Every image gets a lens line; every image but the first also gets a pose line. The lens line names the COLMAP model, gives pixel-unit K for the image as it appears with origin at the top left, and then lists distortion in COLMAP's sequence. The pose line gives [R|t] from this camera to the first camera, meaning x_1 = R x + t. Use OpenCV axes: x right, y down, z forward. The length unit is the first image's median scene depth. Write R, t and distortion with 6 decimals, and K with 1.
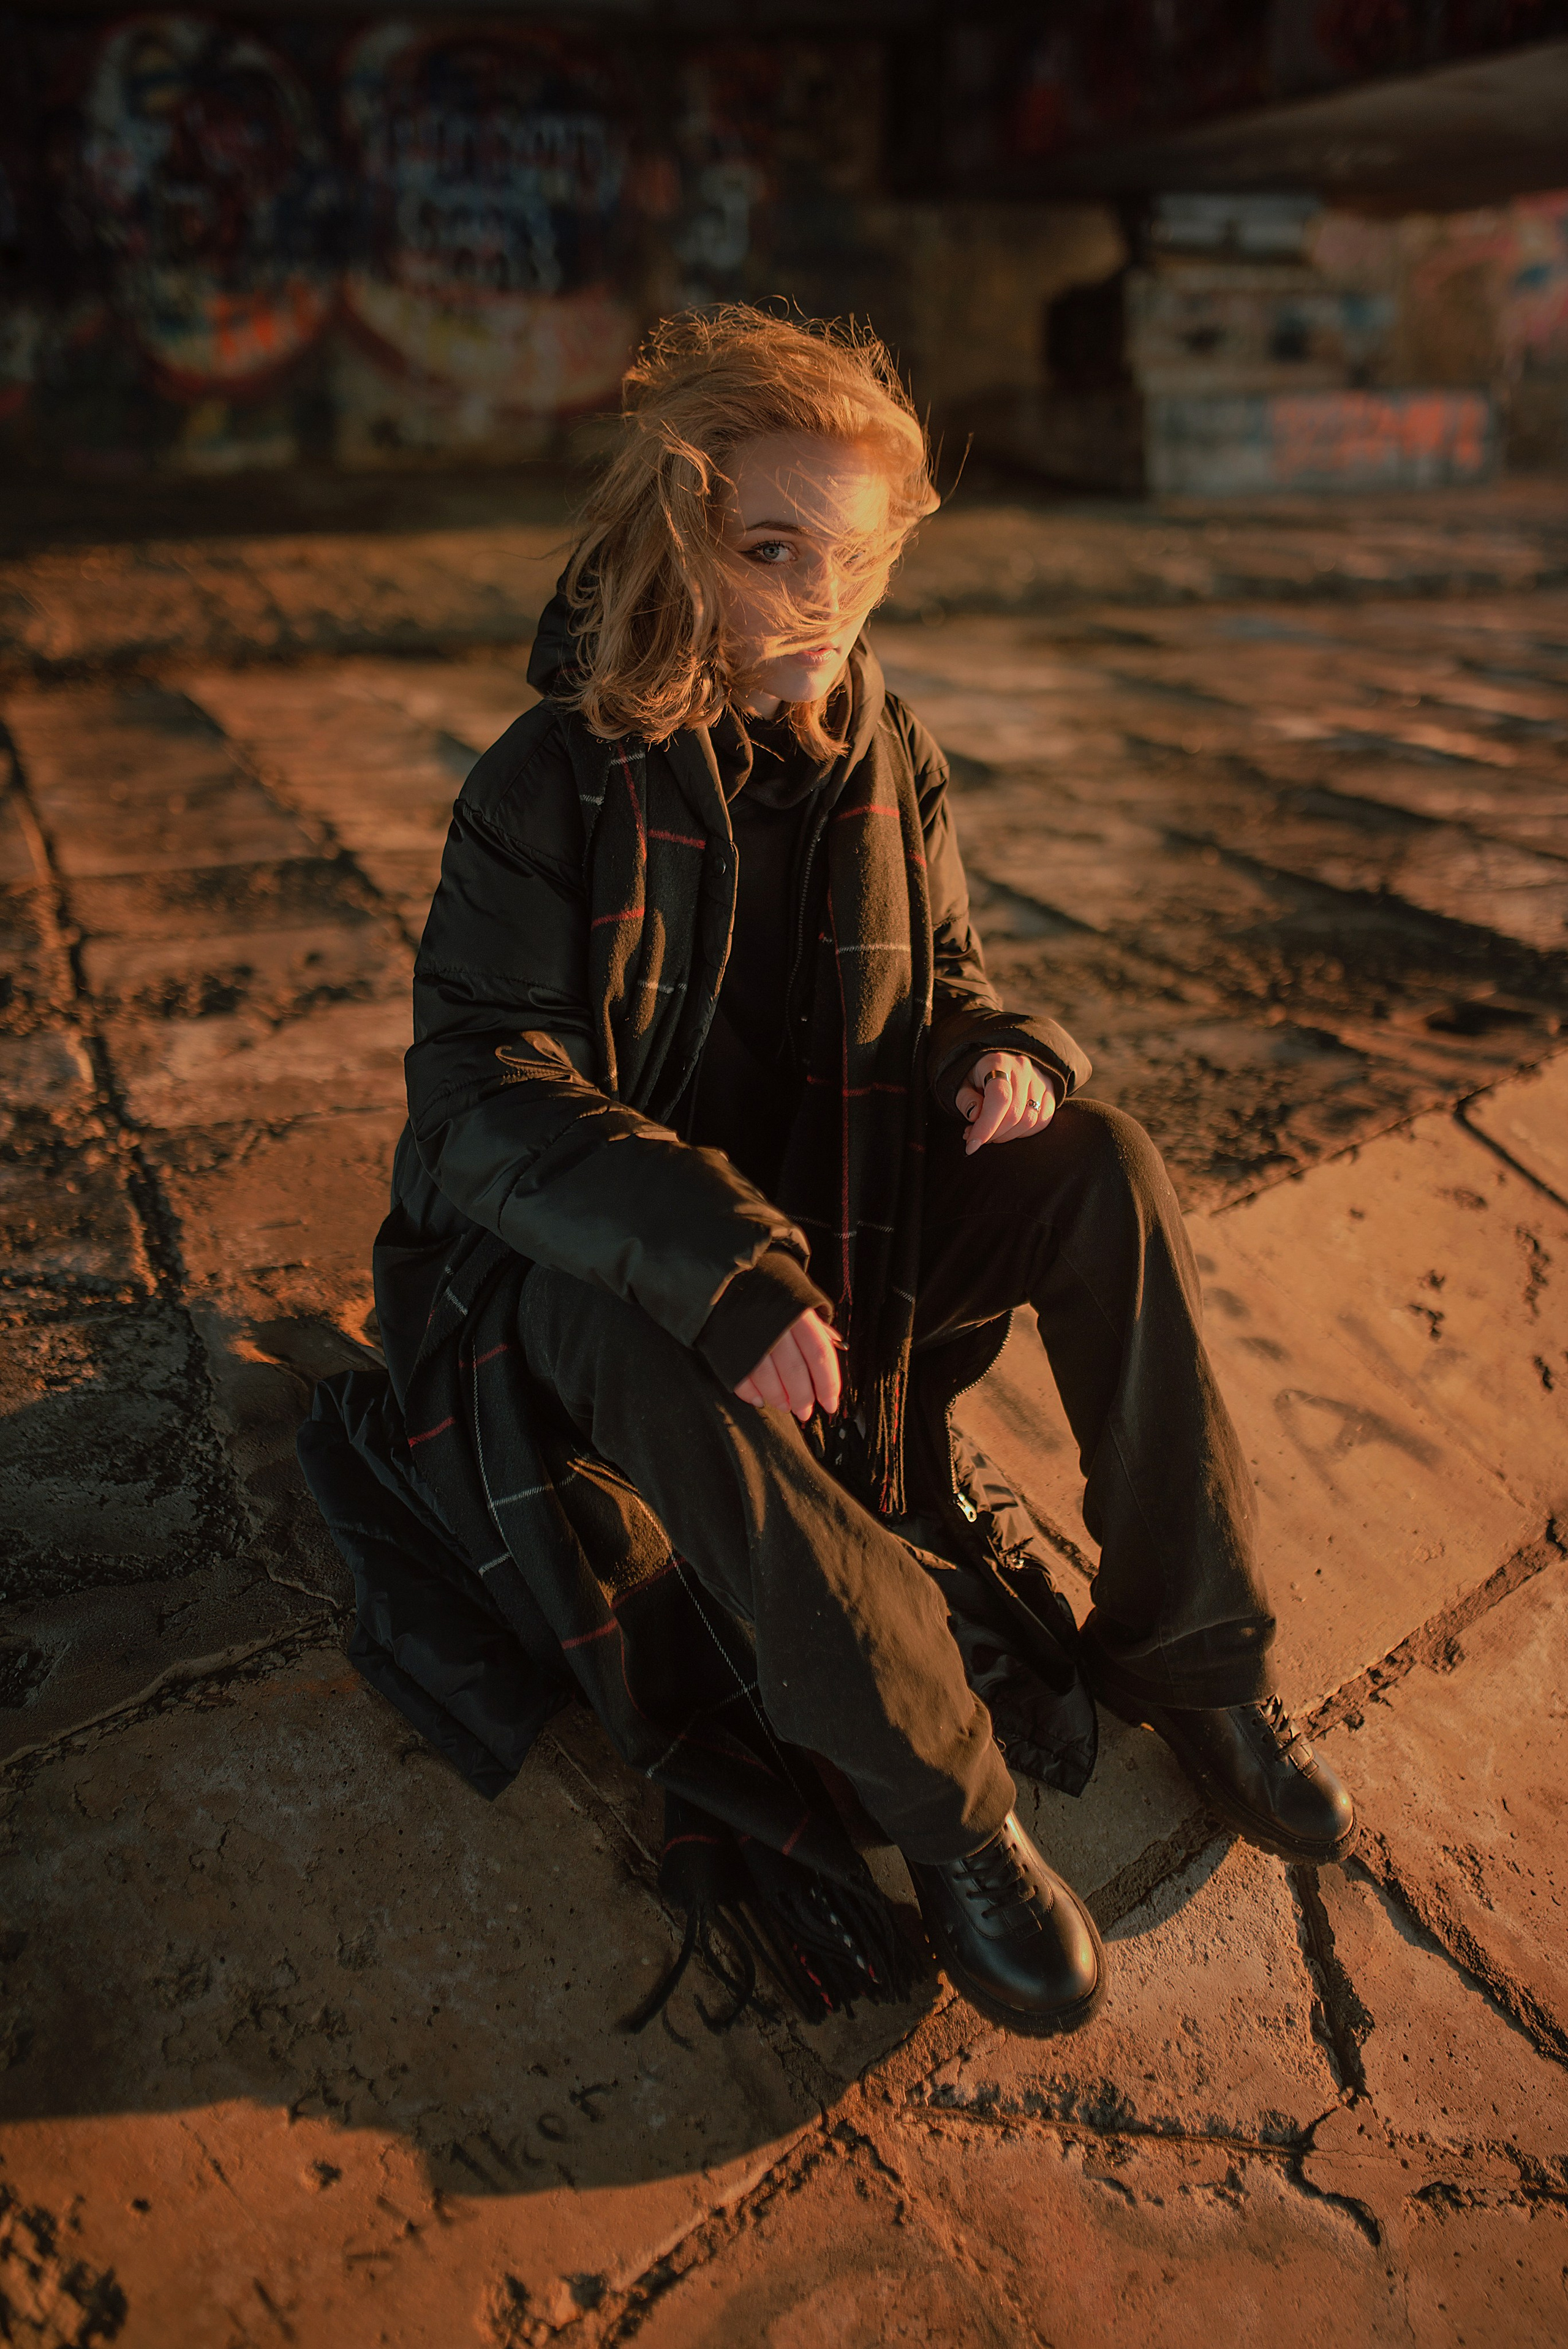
lens RADIAL K [[2264.2, 0, 784.0], [0, 2264.2, 1174.5], [0, 0, 1]] dist [-0.061563, 0.096453]
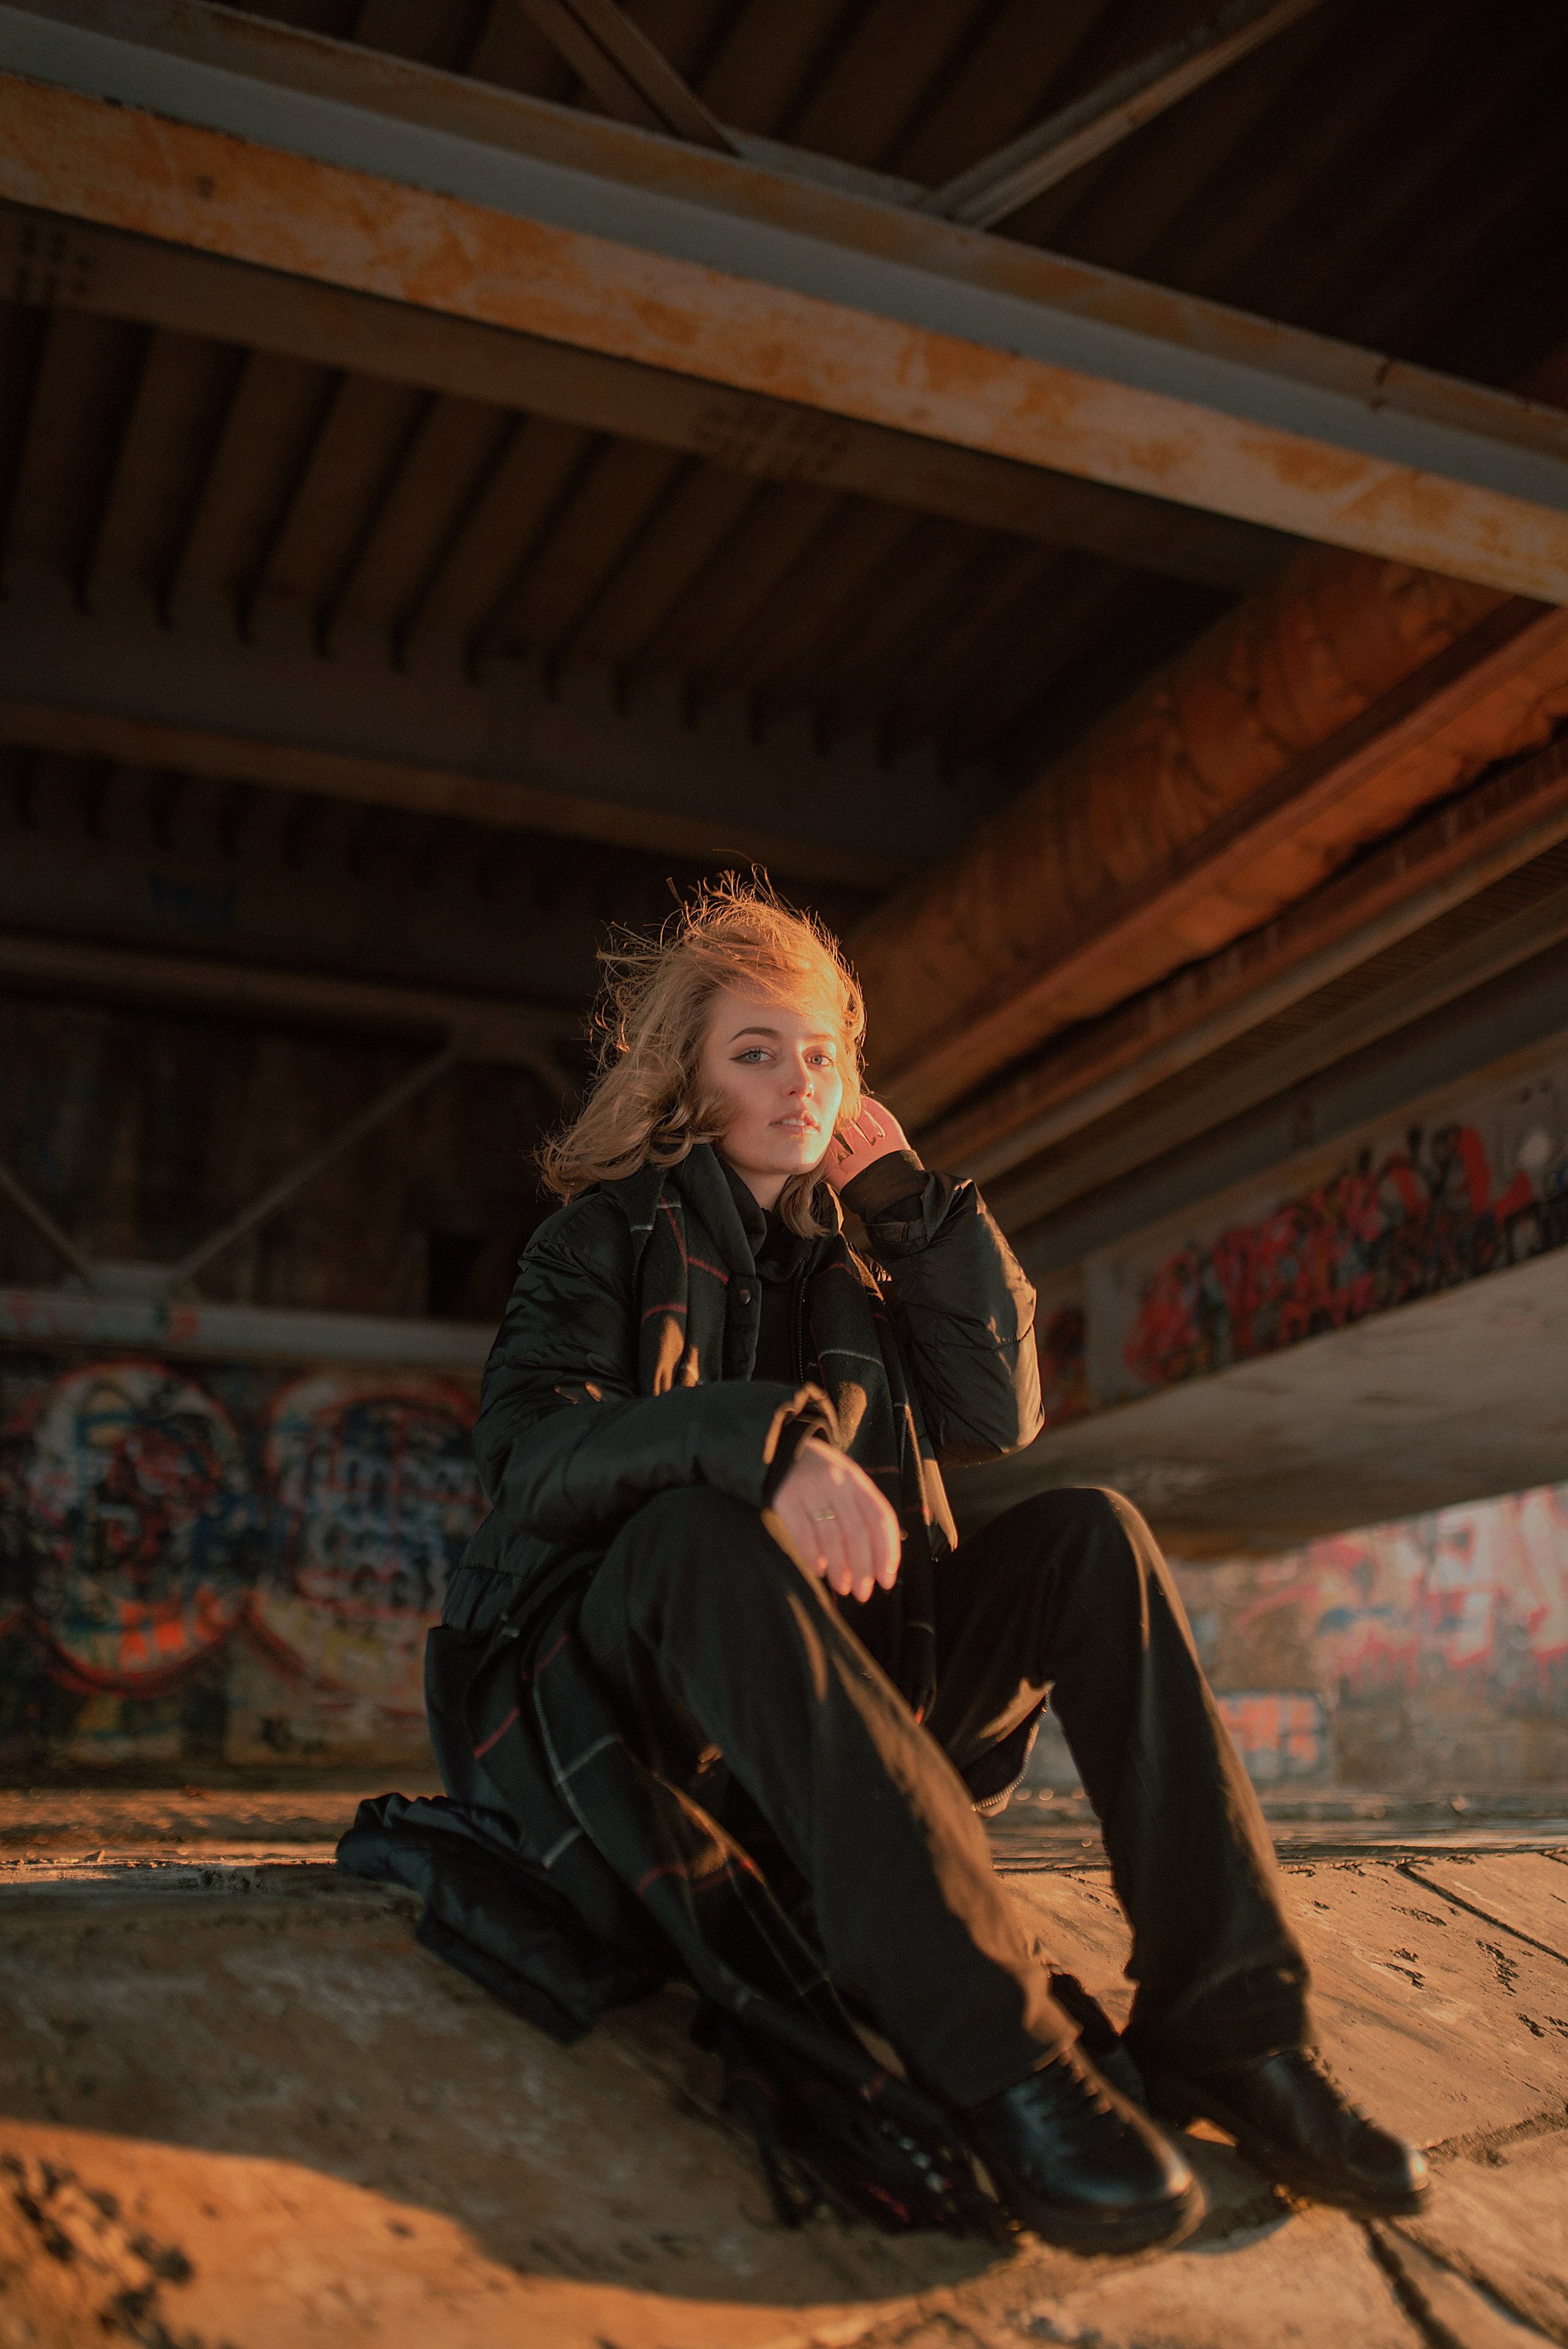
lens RADIAL K [[2264.2, 0, 784.0], [0, 2264.2, 1174.5], [0, 0, 1]] dist [-0.061563, 0.096453]
pose [[0.997705, 0.020773, 0.064440, -0.071455], [0.021394, 0.806284, -0.591142, 0.397452], [-0.064237, 0.591164, 0.803989, -0.003243]]
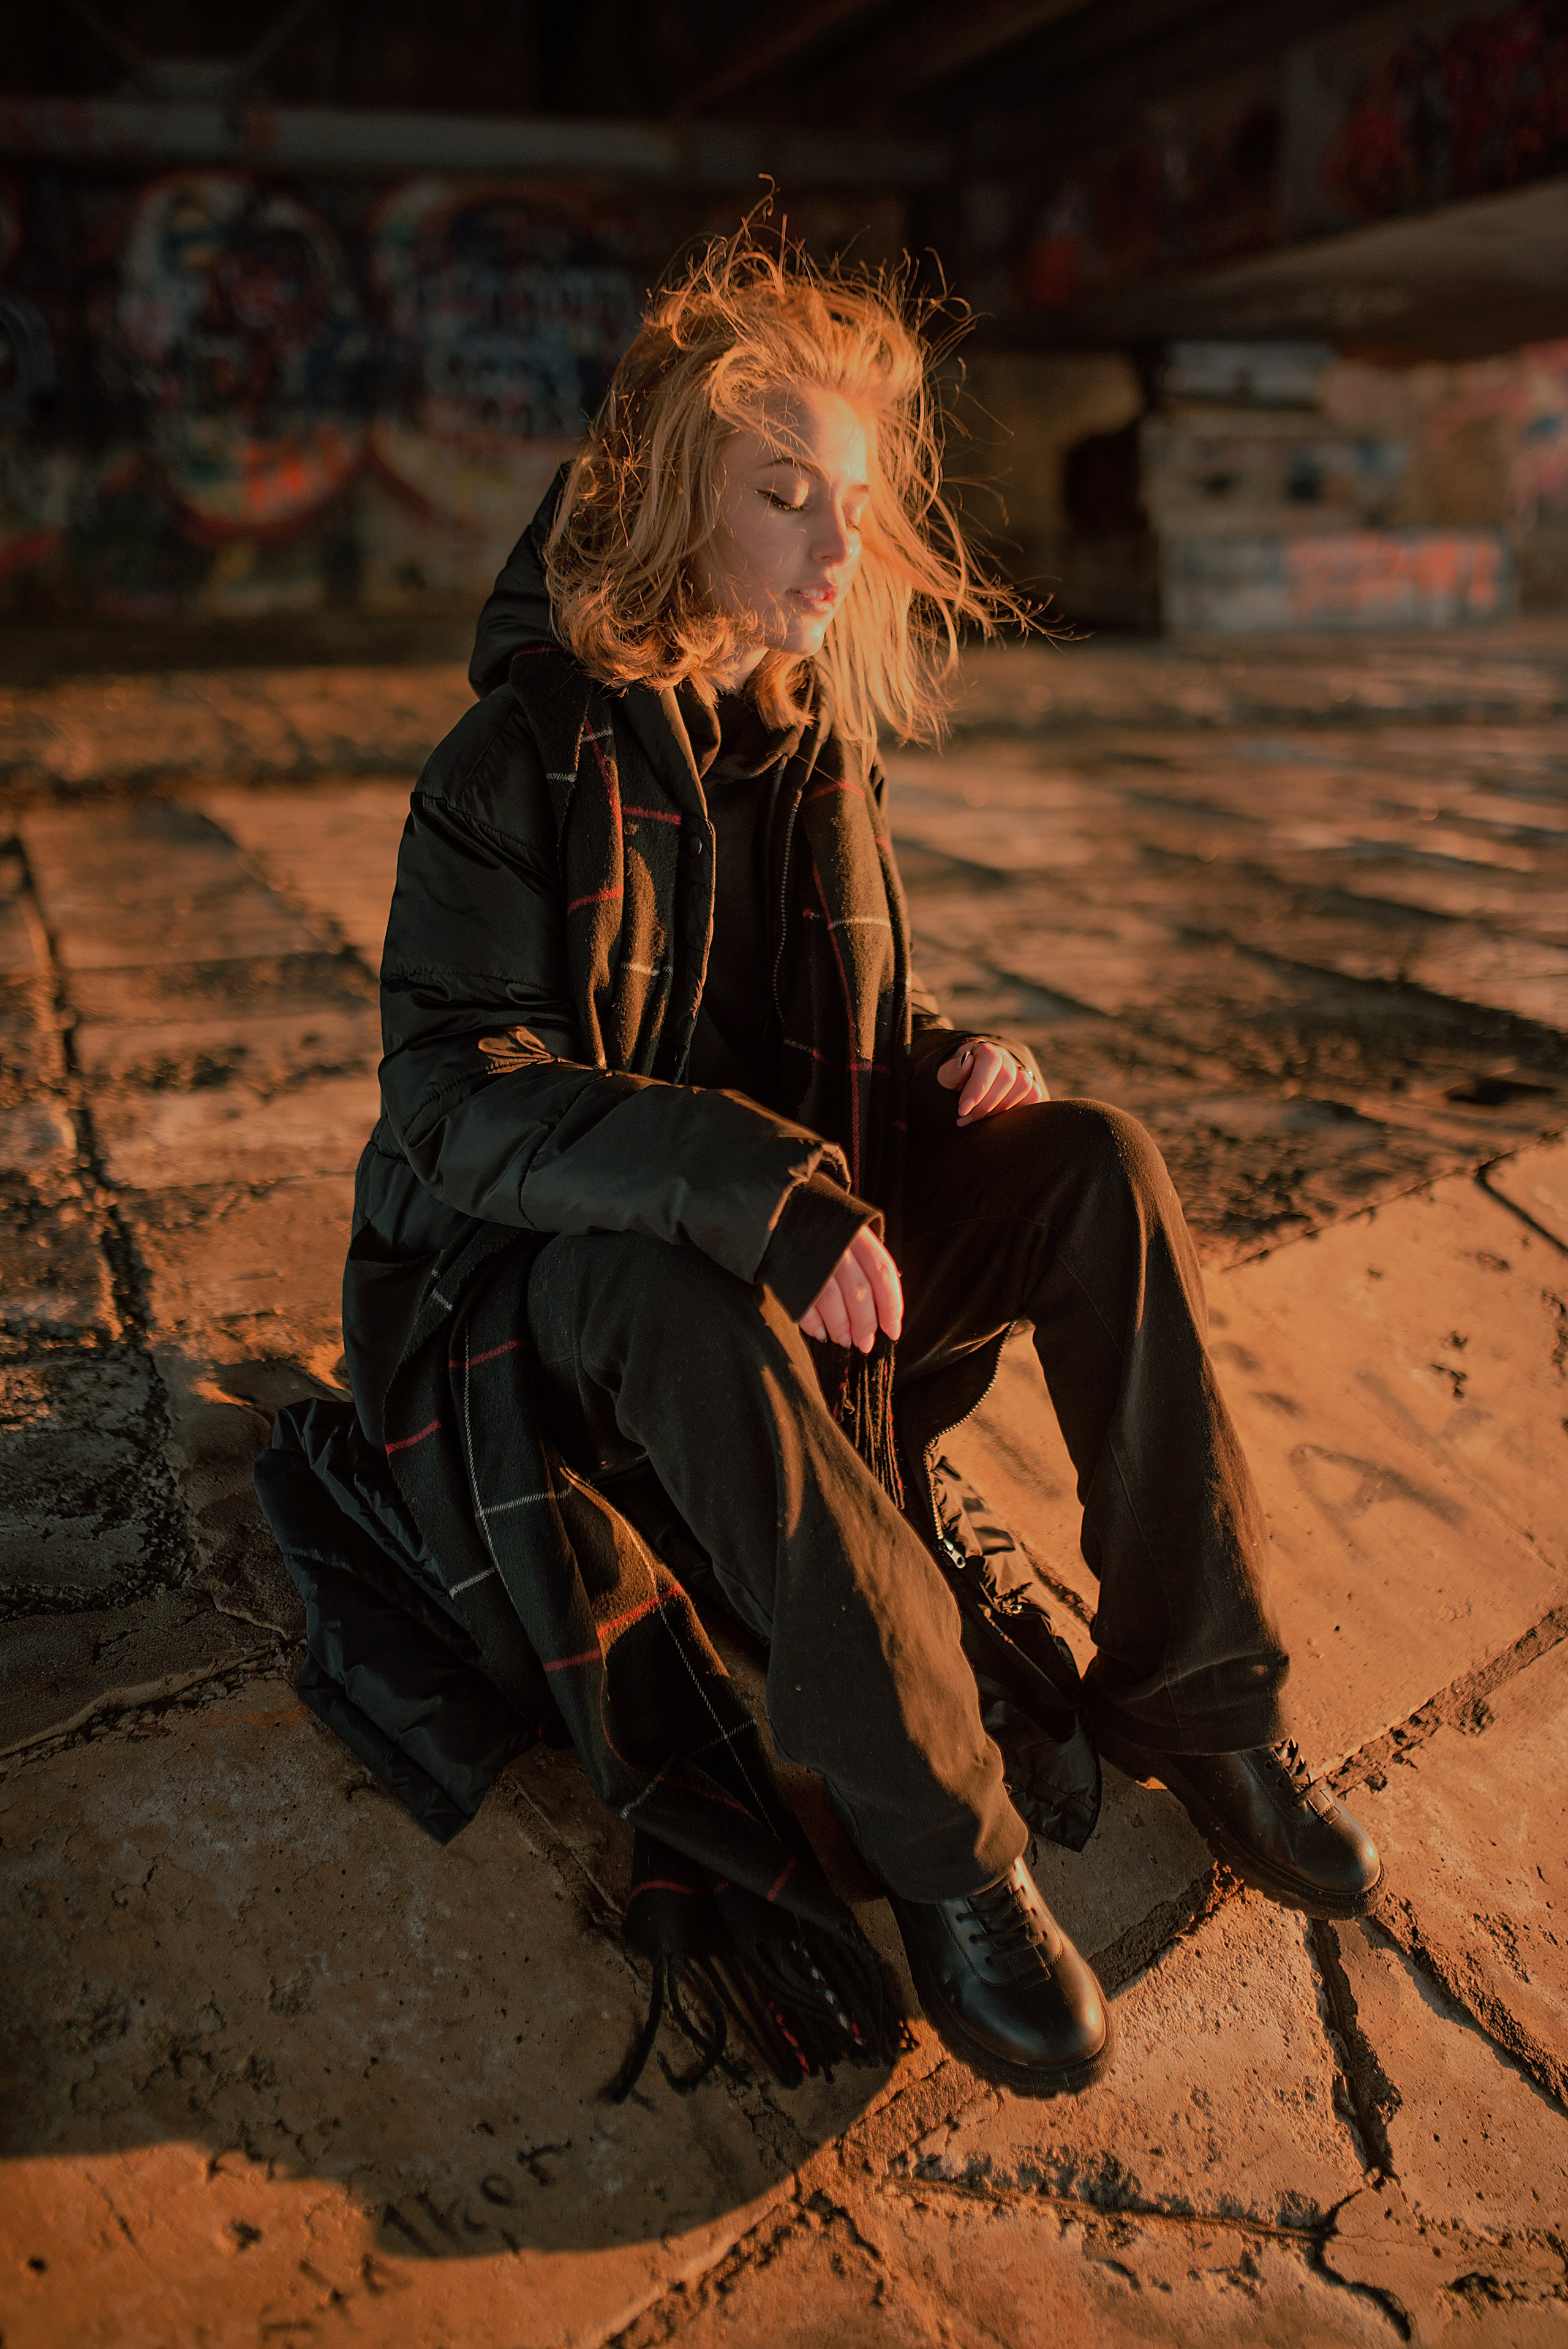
lens RADIAL K [[2264.2, 0, 784.0], [0, 2264.2, 1174.5], [0, 0, 1]] dist [-0.061563, 0.096453]
pose [[0.999929, 0.001163, -0.011840, 0.015405], [-0.001990, 0.997542, -0.070048, 0.049278], [0.011729, 0.070066, 0.997473, 0.040401]]
